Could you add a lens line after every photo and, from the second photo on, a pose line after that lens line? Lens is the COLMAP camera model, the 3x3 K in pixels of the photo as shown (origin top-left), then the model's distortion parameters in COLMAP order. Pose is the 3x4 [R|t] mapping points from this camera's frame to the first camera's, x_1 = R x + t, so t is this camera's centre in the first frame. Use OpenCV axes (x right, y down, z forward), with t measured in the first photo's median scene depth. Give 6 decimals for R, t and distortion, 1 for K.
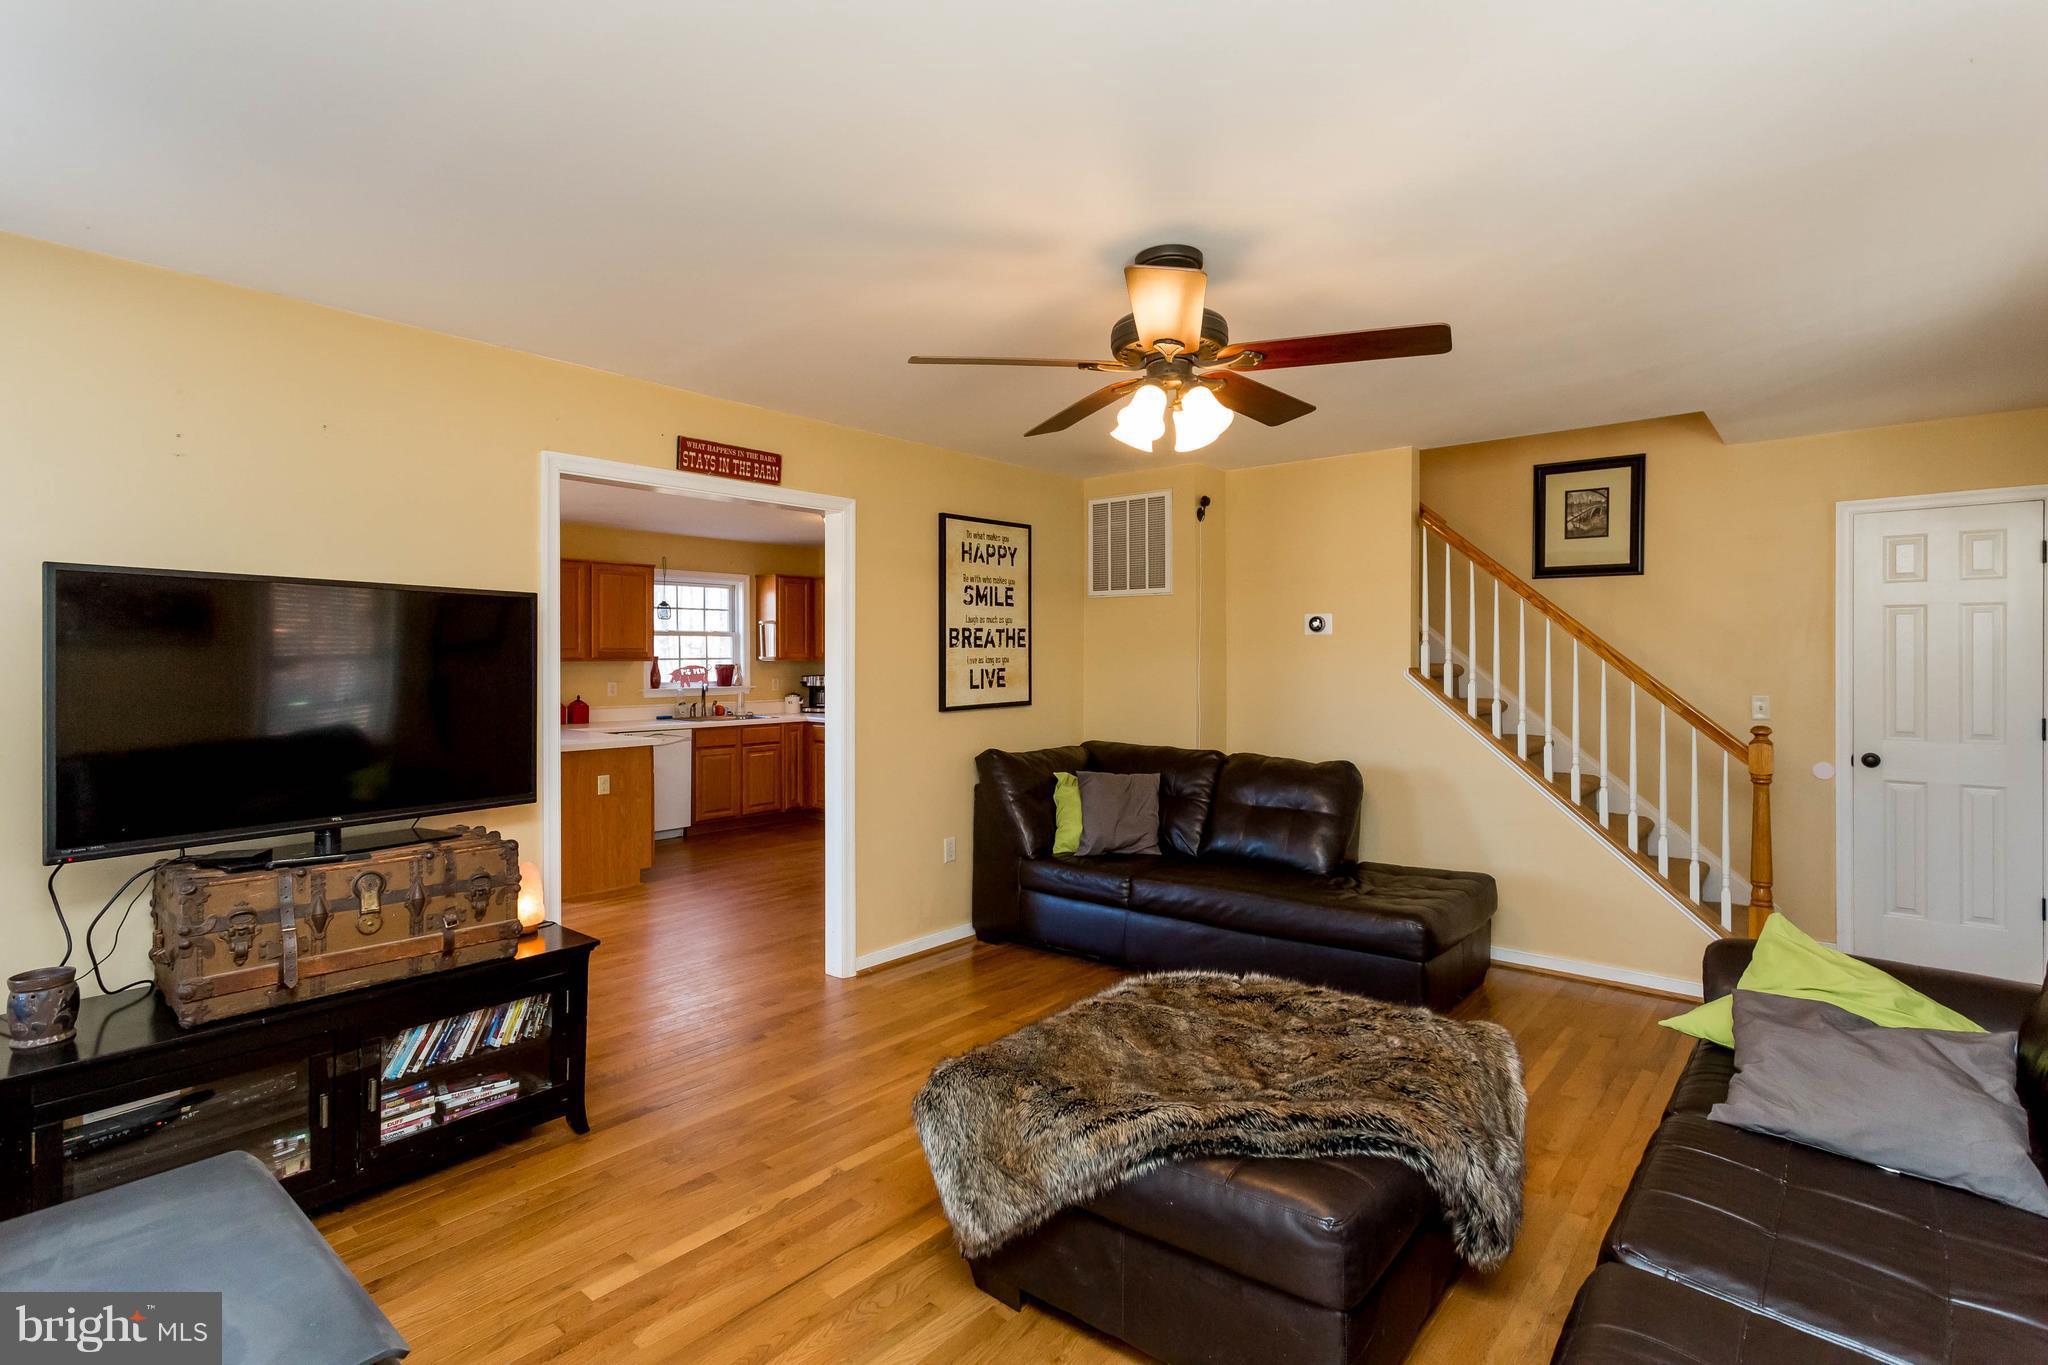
lens RADIAL K [[983.7, 0, 1017.1], [0, 983.7, 657.0], [0, 0, 1]] dist [-0.000777, 0.000184]
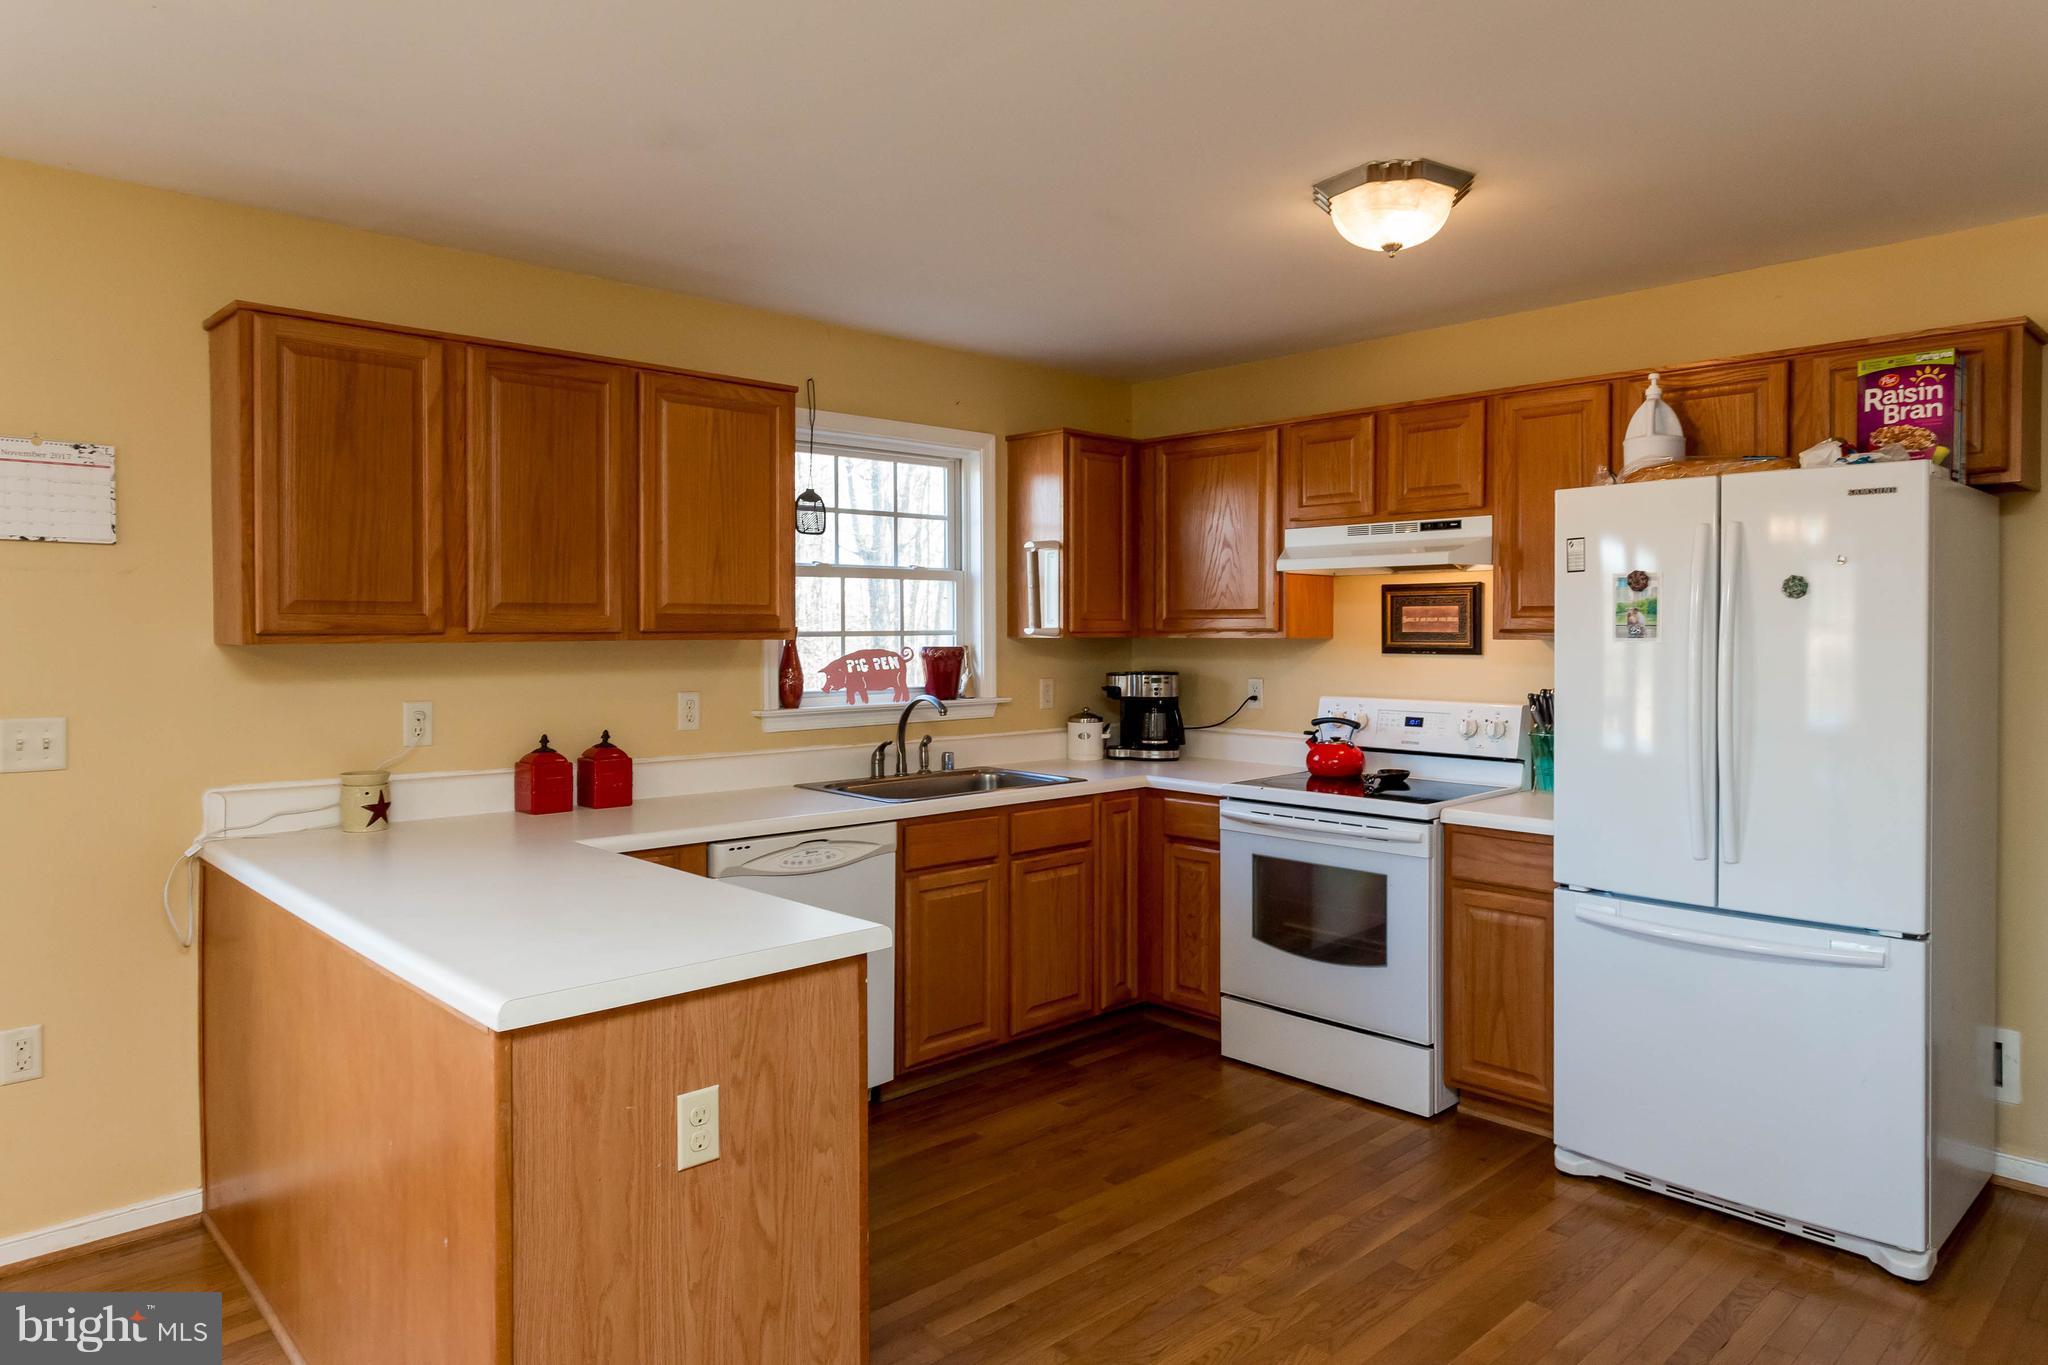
lens RADIAL K [[1276.9, 0, 1021.8], [0, 1276.9, 638.2], [0, 0, 1]] dist [-0.000769, 0.000143]
pose [[0.994707, 0.002043, -0.102730, -0.212962], [-0.001469, 0.999983, 0.005672, 0.000701], [0.102740, -0.005491, 0.994693, 0.476219]]
